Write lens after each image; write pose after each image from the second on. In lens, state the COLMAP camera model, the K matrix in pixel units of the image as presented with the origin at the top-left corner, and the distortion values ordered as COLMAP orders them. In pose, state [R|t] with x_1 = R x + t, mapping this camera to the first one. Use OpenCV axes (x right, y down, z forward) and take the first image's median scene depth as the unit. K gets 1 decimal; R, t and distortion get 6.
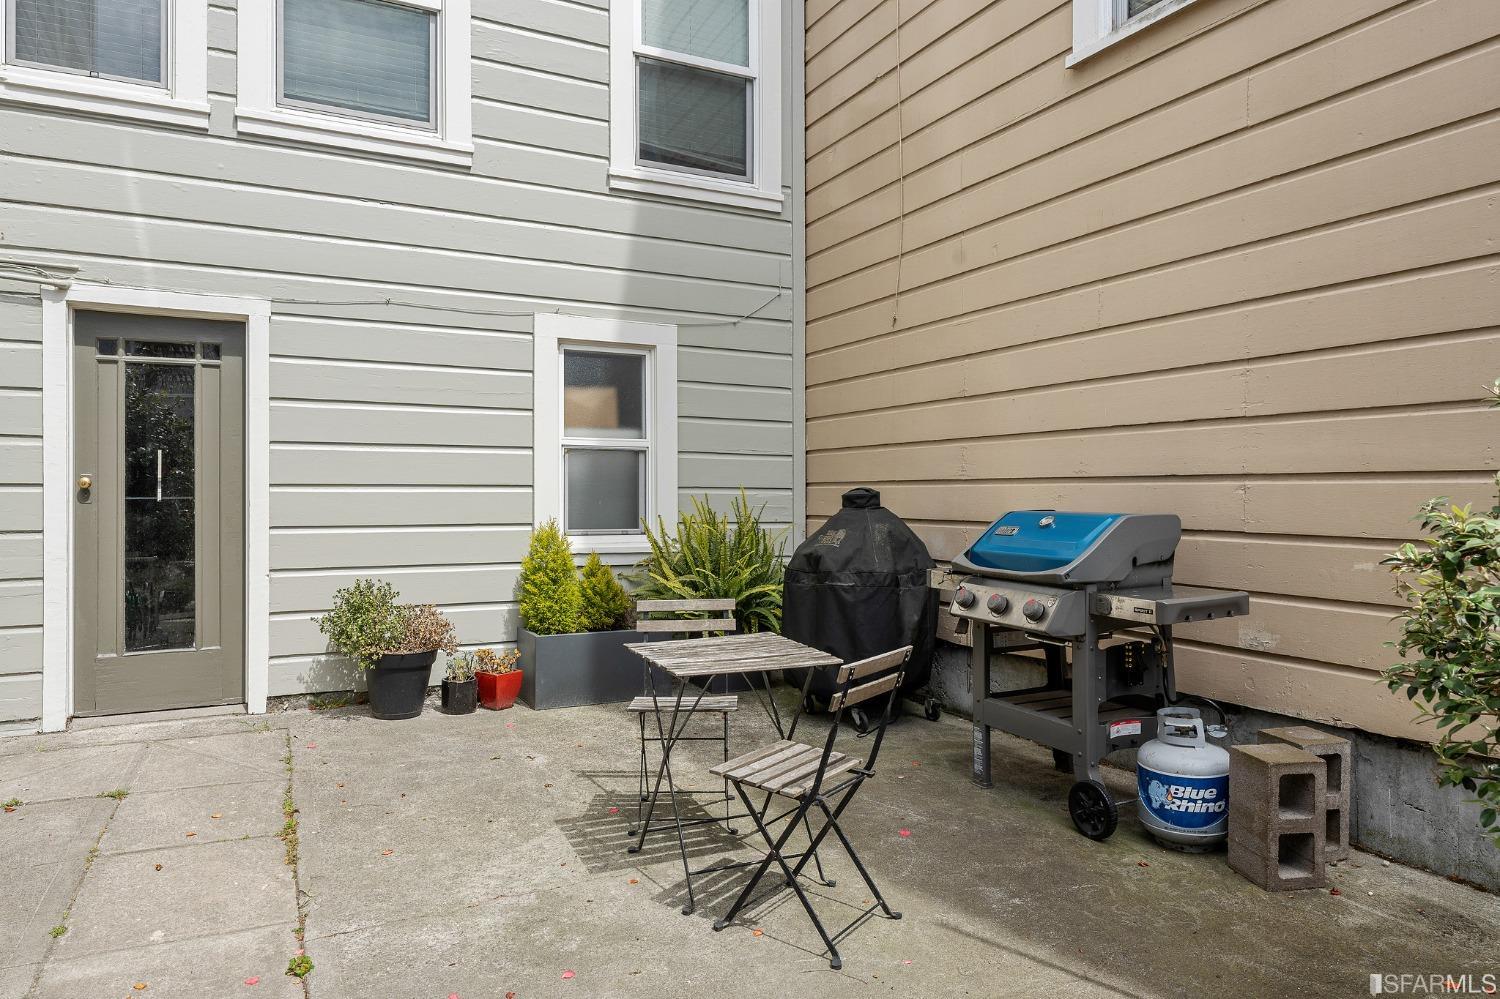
lens RADIAL K [[971.0, 0, 750.0], [0, 971.0, 499.5], [0, 0, 1]] dist [0.000343, -0.000702]
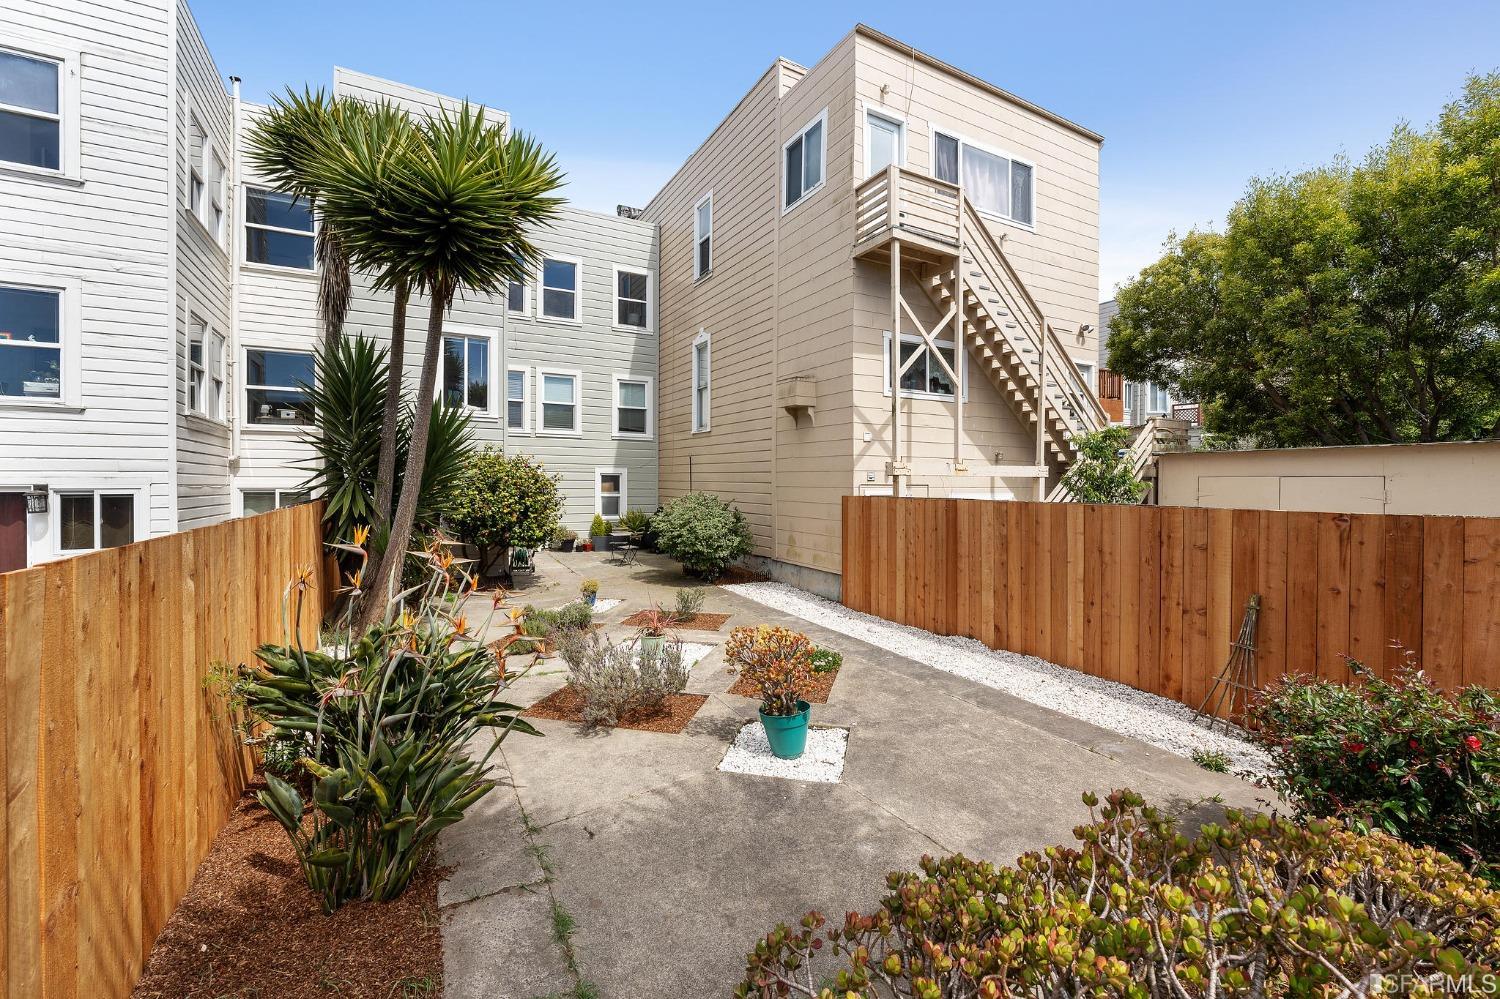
lens RADIAL K [[621.6, 0, 753.0], [0, 621.6, 488.6], [0, 0, 1]] dist [-0.001414, 0.000060]
pose [[0.999026, 0.003214, 0.044013, 0.444091], [-0.003409, 0.999985, 0.004355, -0.120545], [-0.043998, -0.004500, 0.999021, -2.209259]]
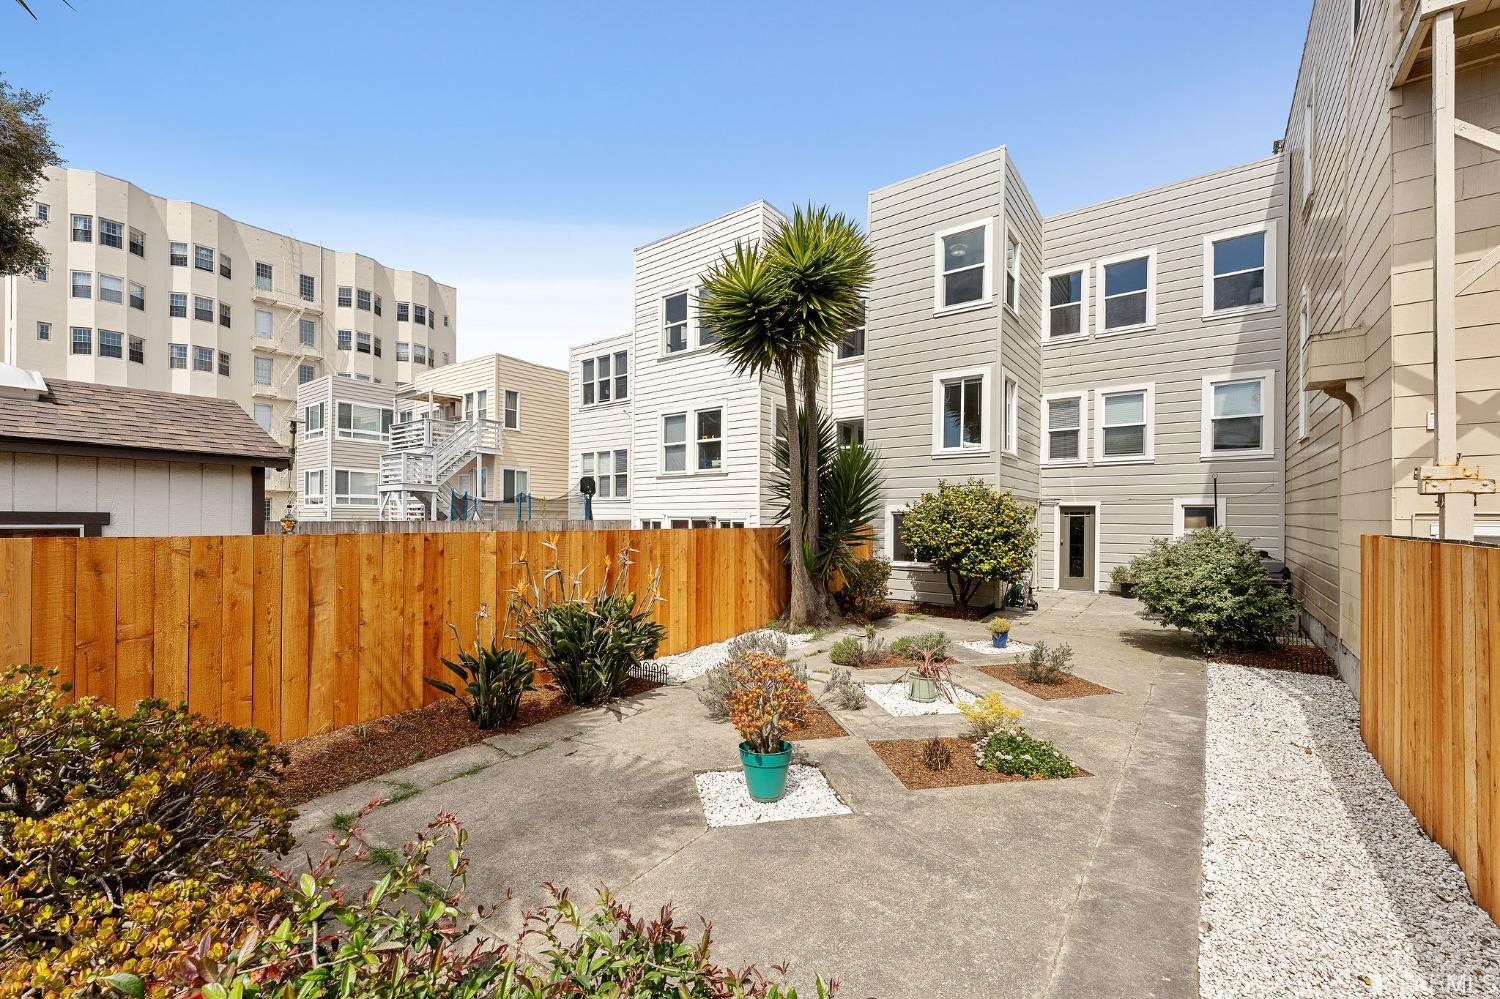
lens RADIAL K [[611.3, 0, 743.7], [0, 611.3, 521.5], [0, 0, 1]] dist [0.002198, -0.000084]
pose [[0.441911, 0.007948, -0.897024, 1.287133], [-0.009815, 0.999944, 0.004025, -0.107223], [0.897005, 0.007026, 0.441964, -1.692527]]
